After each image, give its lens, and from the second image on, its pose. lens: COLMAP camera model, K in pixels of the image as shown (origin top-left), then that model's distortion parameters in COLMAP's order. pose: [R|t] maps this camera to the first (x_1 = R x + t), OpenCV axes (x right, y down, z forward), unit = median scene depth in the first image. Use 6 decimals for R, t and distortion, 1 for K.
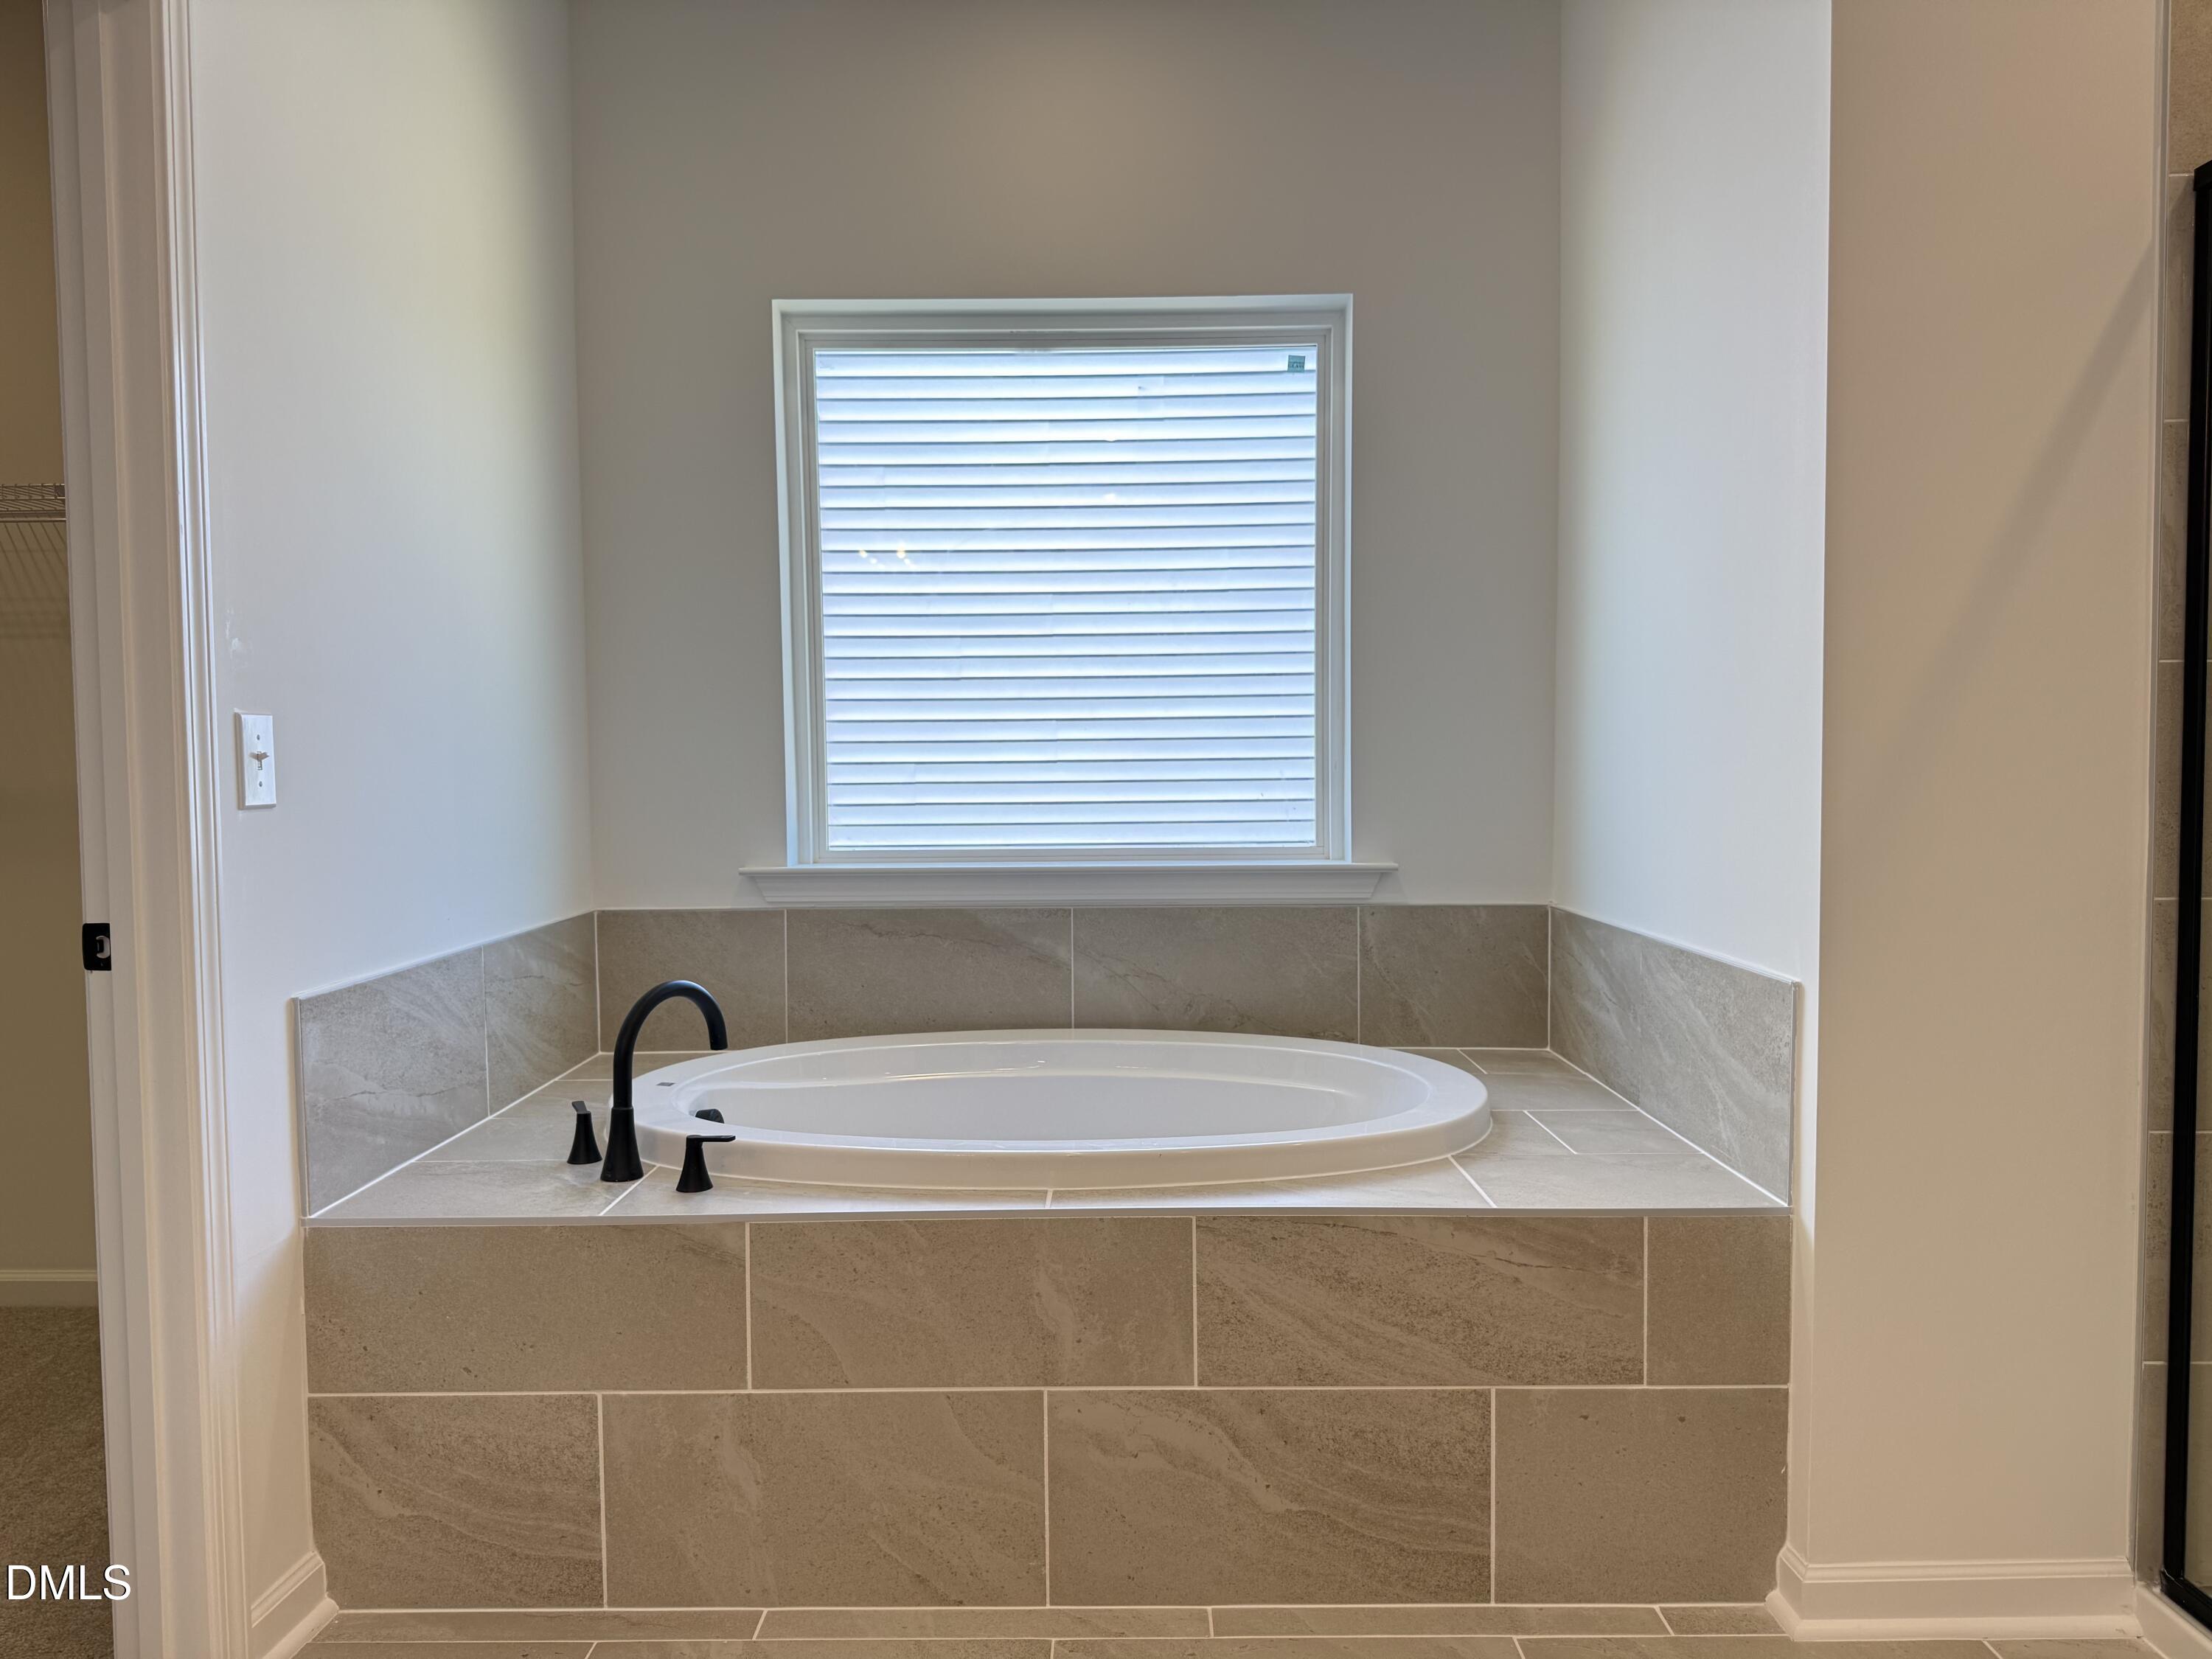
lens RADIAL K [[1552.9, 0, 1108.4], [0, 1552.9, 841.6], [0, 0, 1]] dist [0.073697, -0.085160]
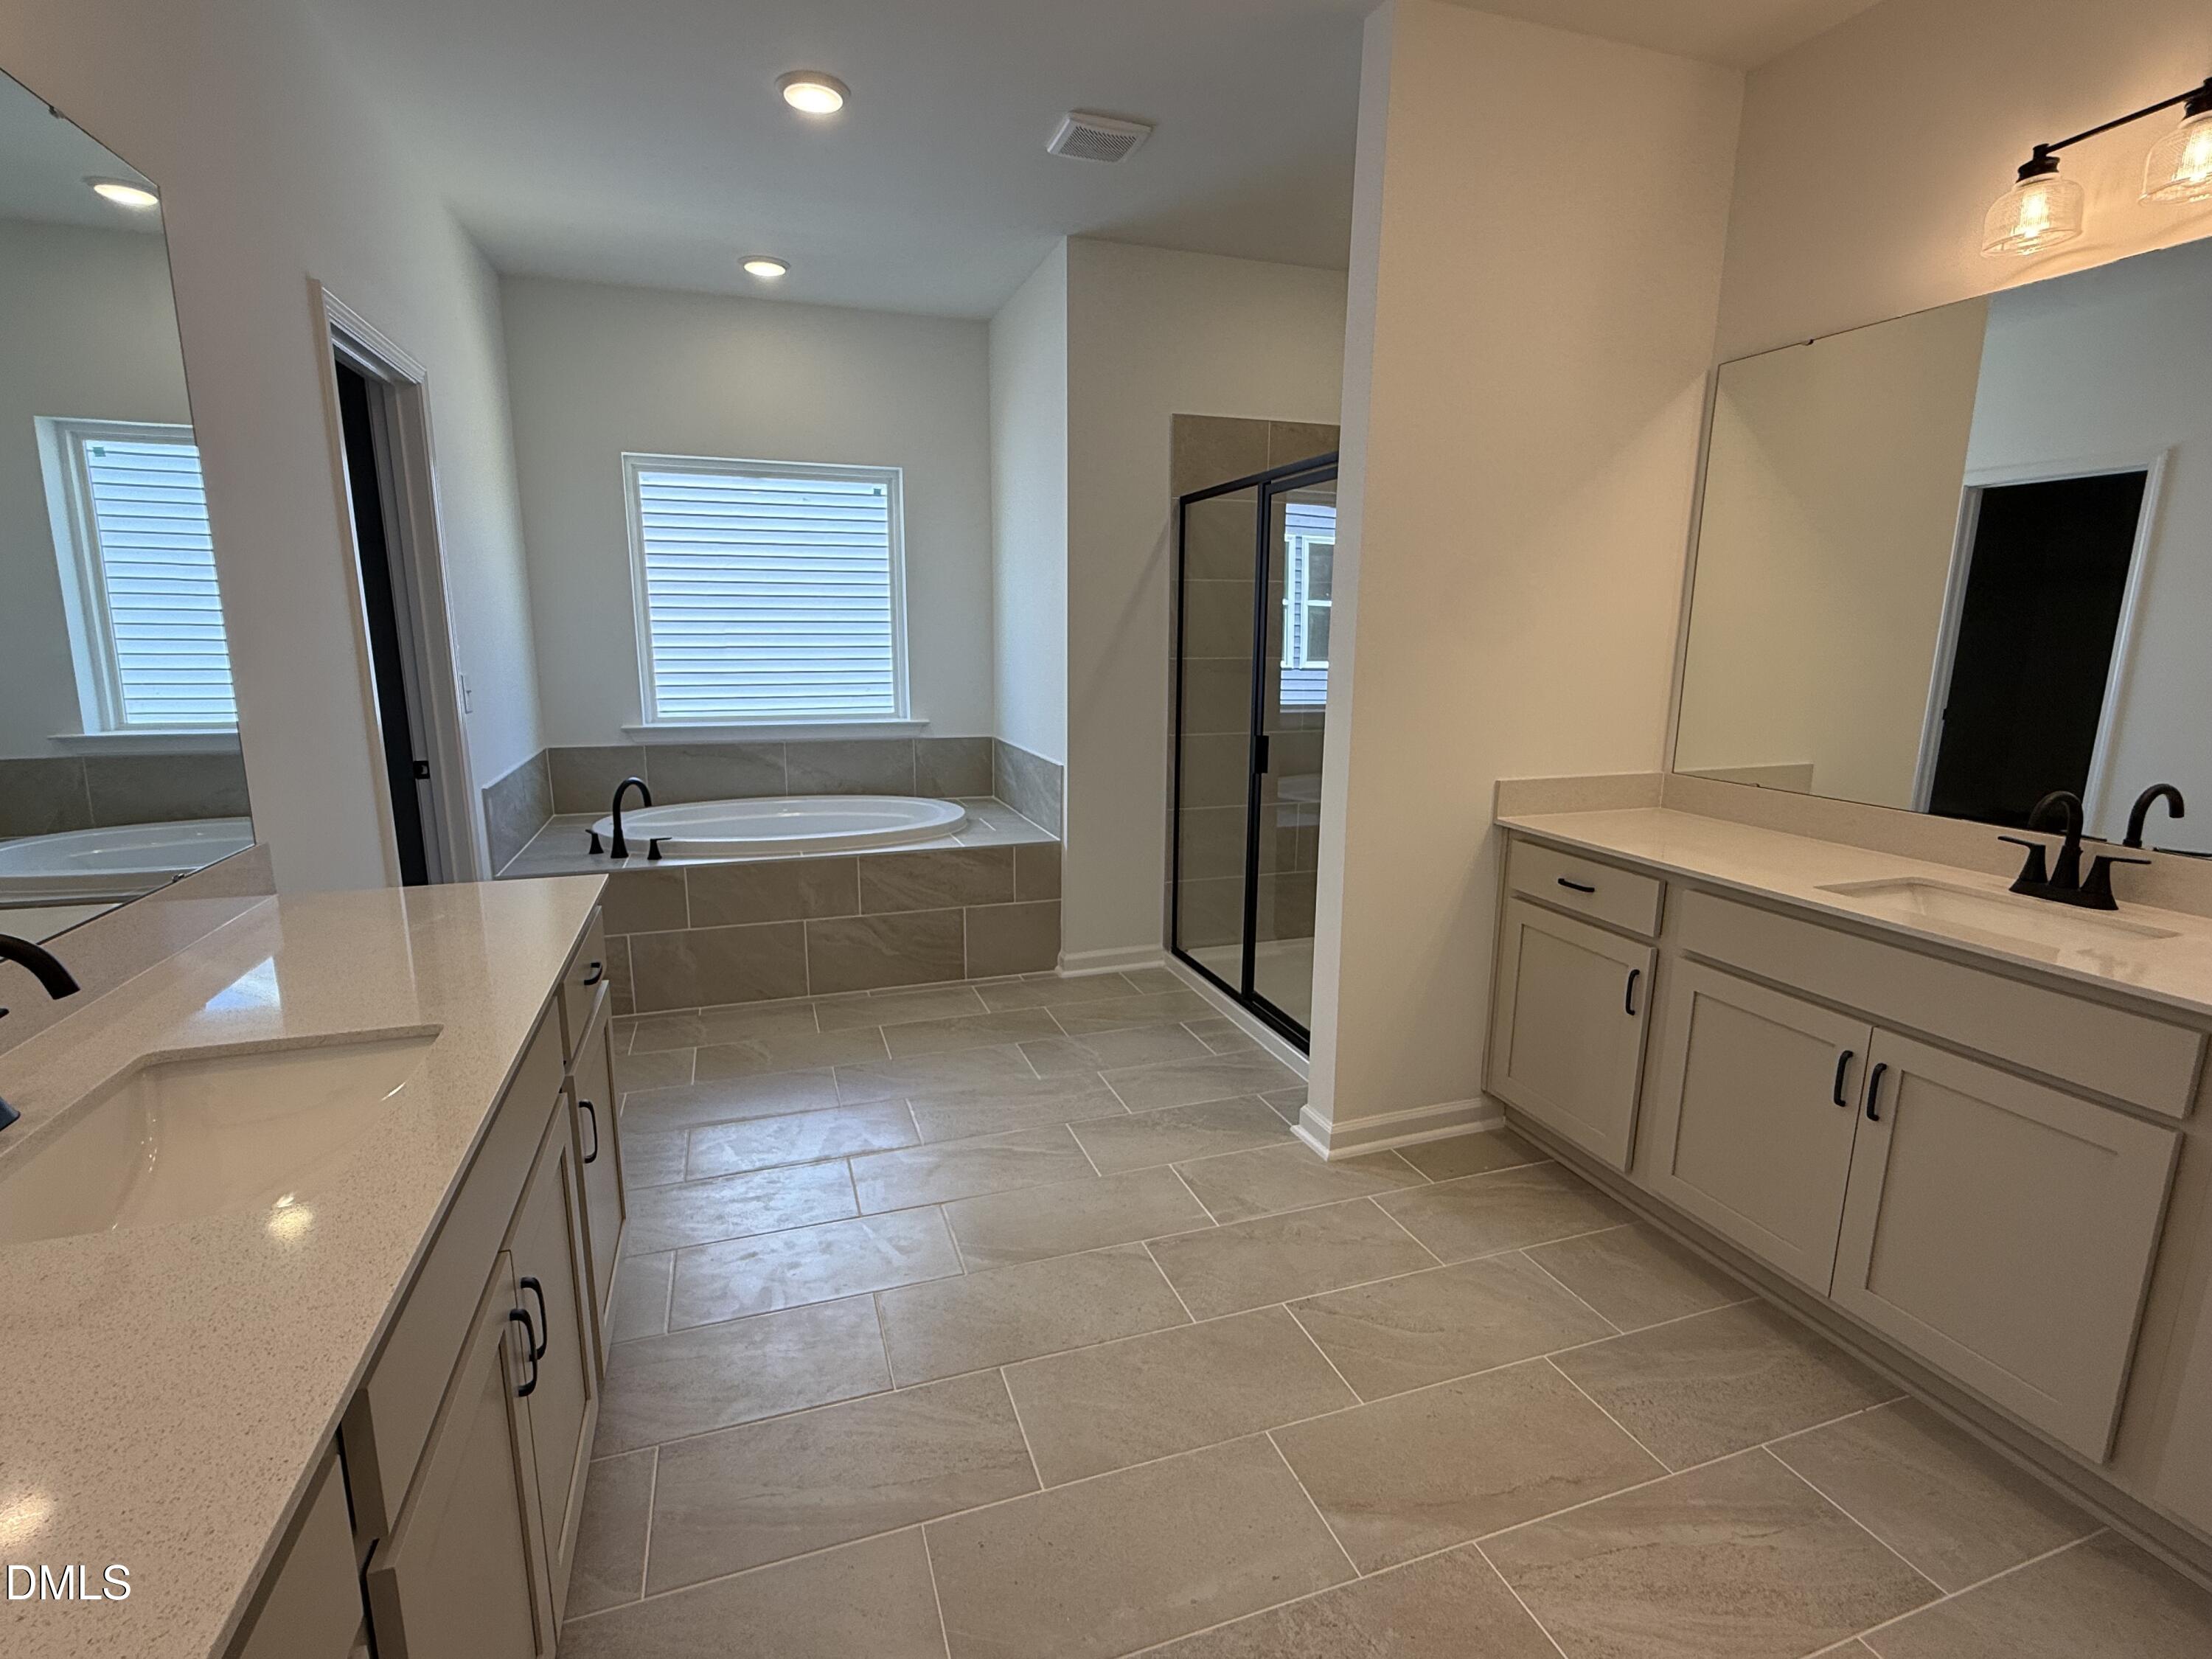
lens RADIAL K [[1023.1, 0, 1106.0], [0, 1023.1, 829.5], [0, 0, 1]] dist [0.002343, -0.000116]
pose [[0.941045, -0.050819, 0.334443, -0.124751], [0.002511, 0.989674, 0.143316, -0.061745], [-0.338273, -0.134027, 0.931455, -0.772755]]
